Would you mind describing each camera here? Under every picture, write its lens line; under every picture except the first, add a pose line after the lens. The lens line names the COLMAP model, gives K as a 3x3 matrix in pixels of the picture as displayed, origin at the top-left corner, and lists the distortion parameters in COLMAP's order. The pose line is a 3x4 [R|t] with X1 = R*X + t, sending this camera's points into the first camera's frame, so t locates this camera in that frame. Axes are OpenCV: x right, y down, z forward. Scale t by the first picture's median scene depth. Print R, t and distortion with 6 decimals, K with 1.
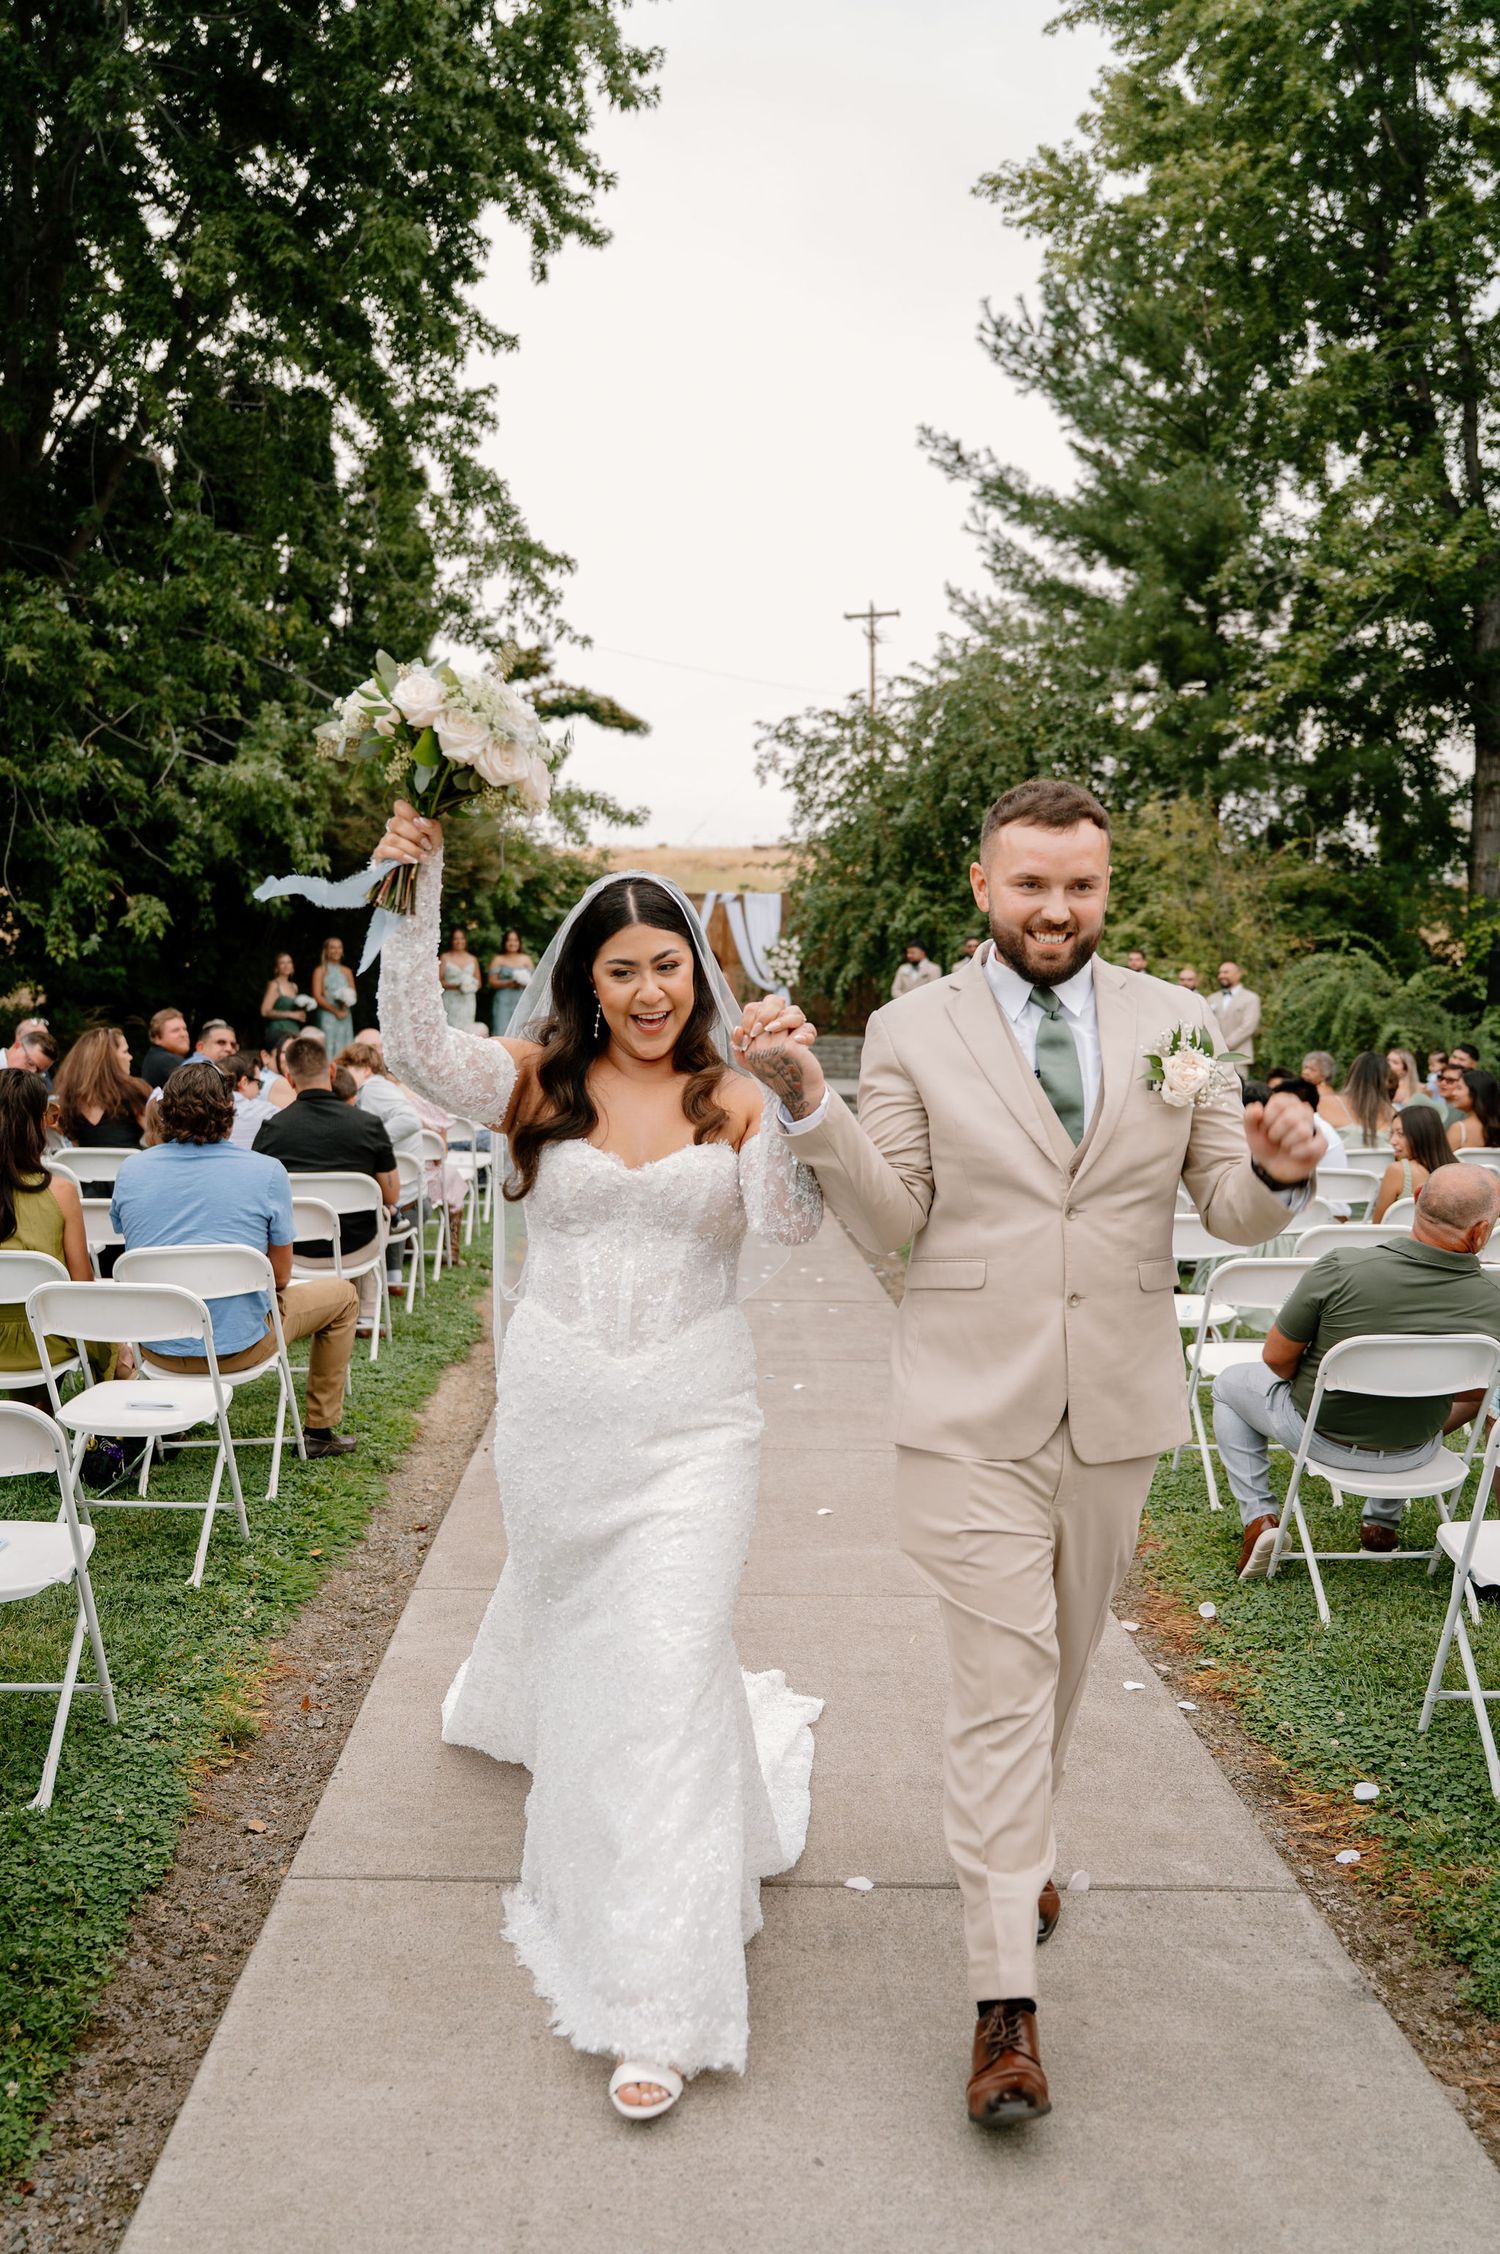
lens RADIAL K [[1994.7, 0, 750.0], [0, 1994.7, 1127.0], [0, 0, 1]] dist [0.000201, 0.000766]
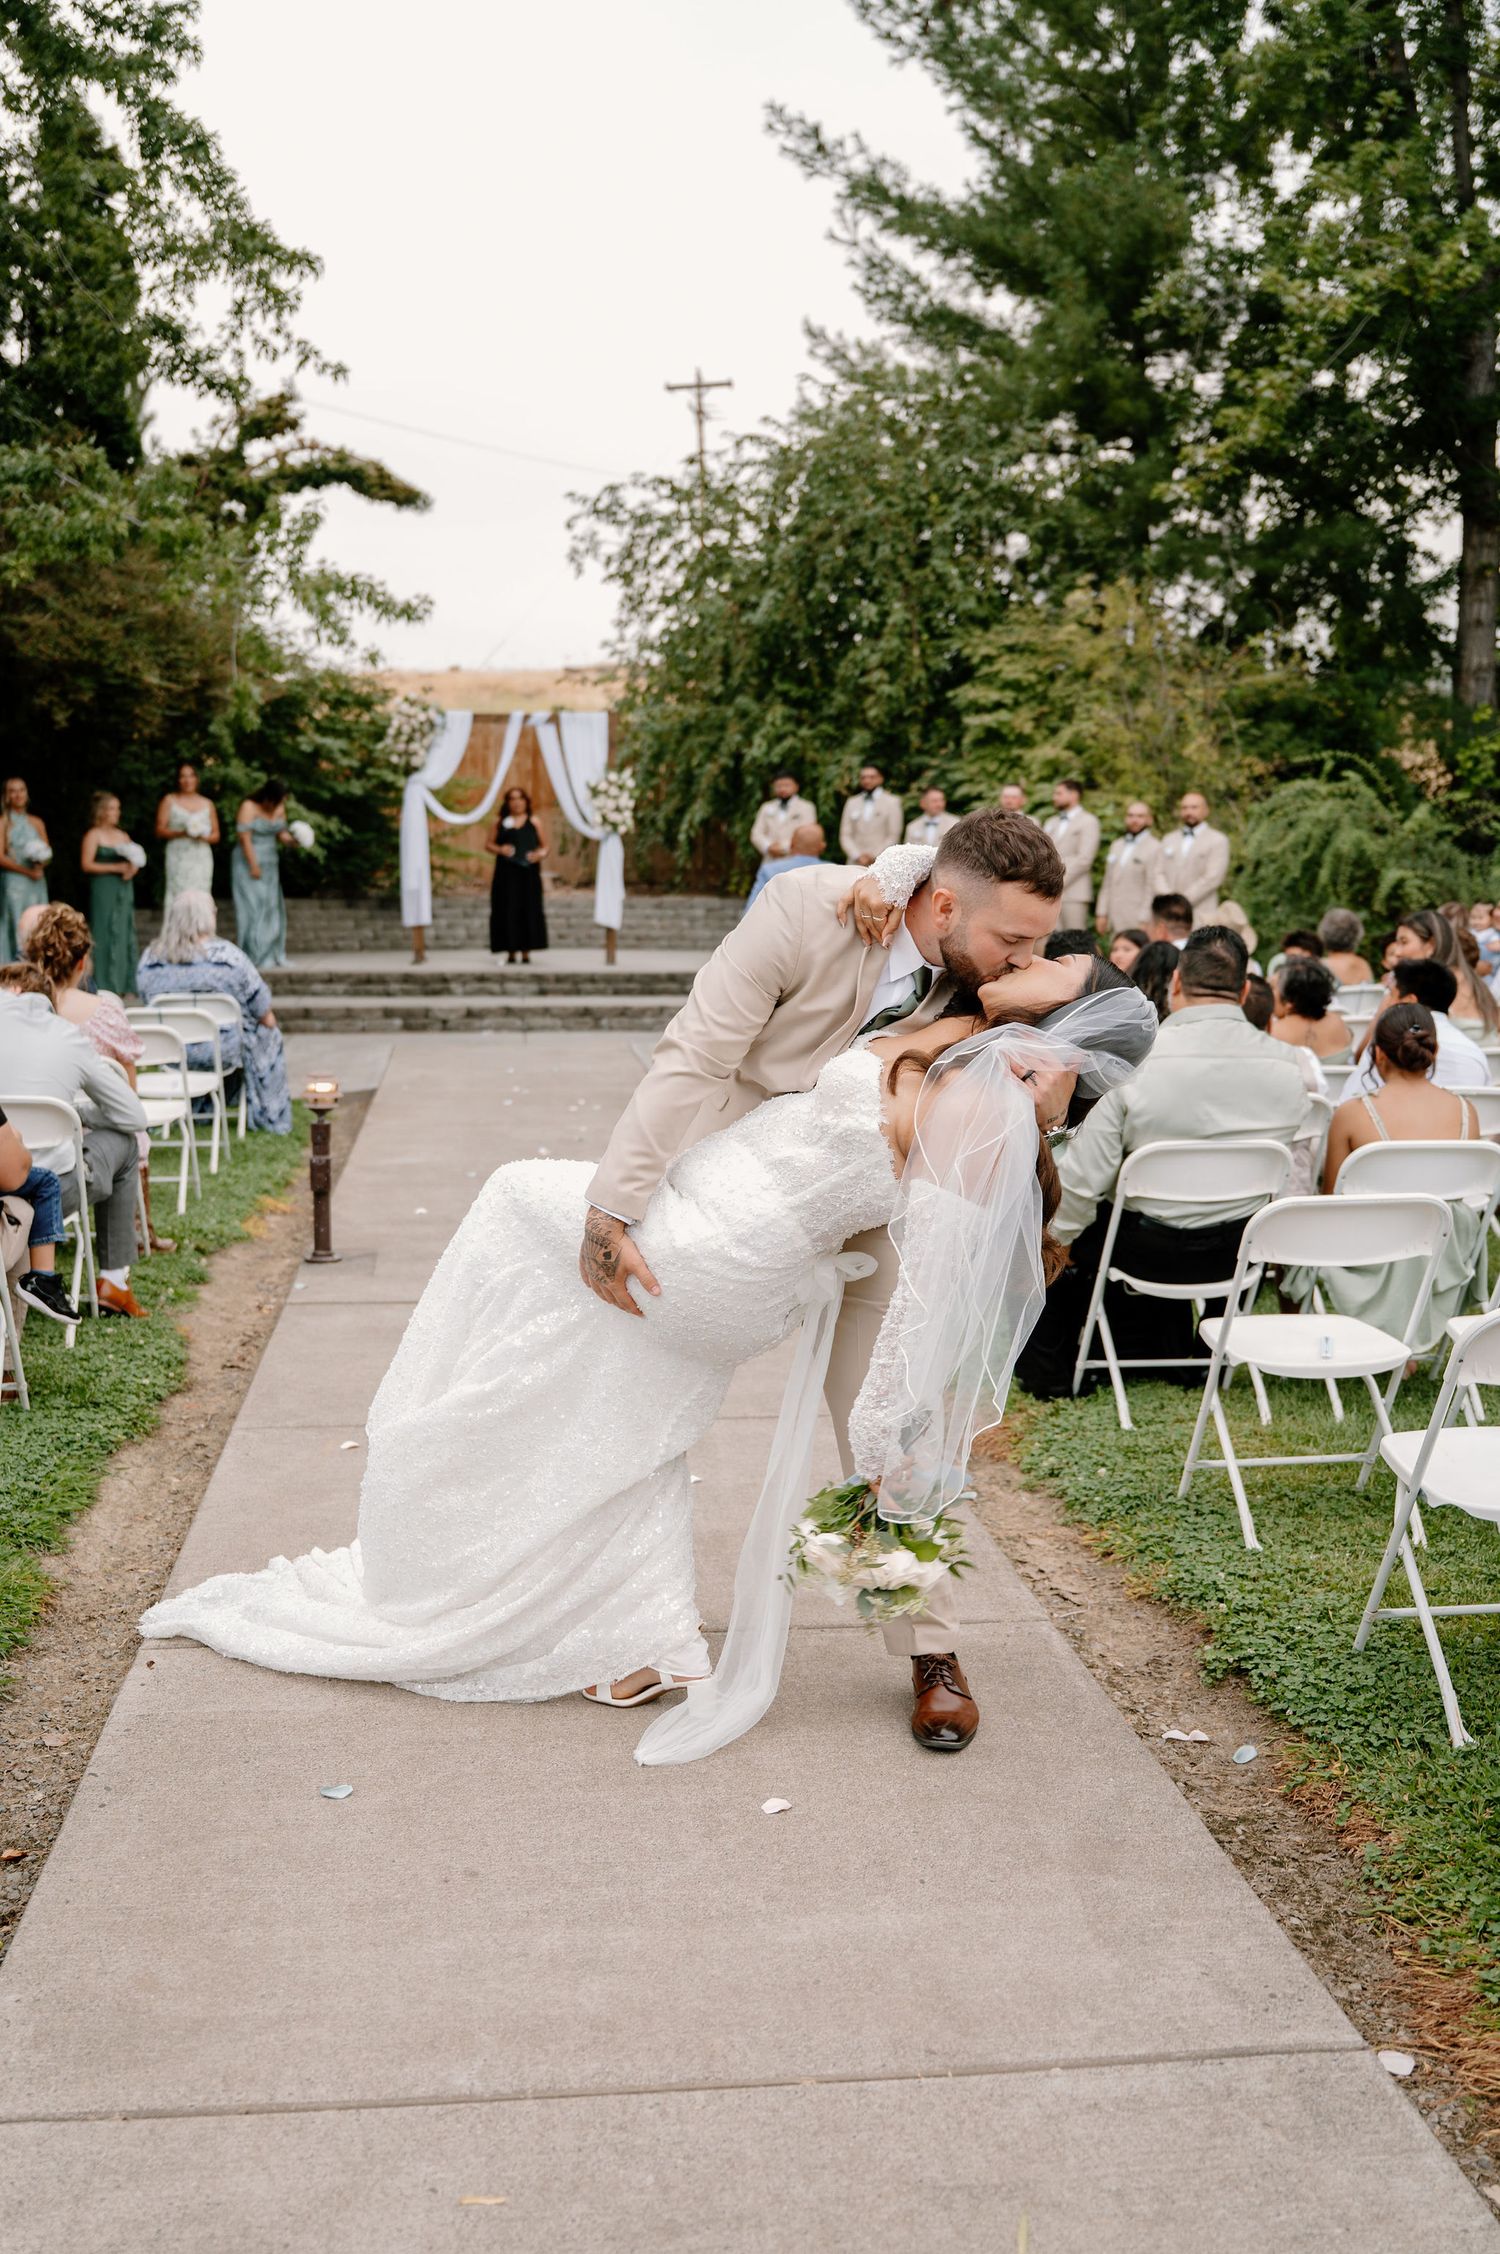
lens RADIAL K [[2175.0, 0, 749.1], [0, 2175.0, 1170.3], [0, 0, 1]] dist [-0.000890, 0.005005]
pose [[0.996224, -0.028388, 0.082051, -0.003800], [0.021628, 0.996386, 0.082136, -0.007414], [-0.084086, -0.080052, 0.993238, 0.129995]]
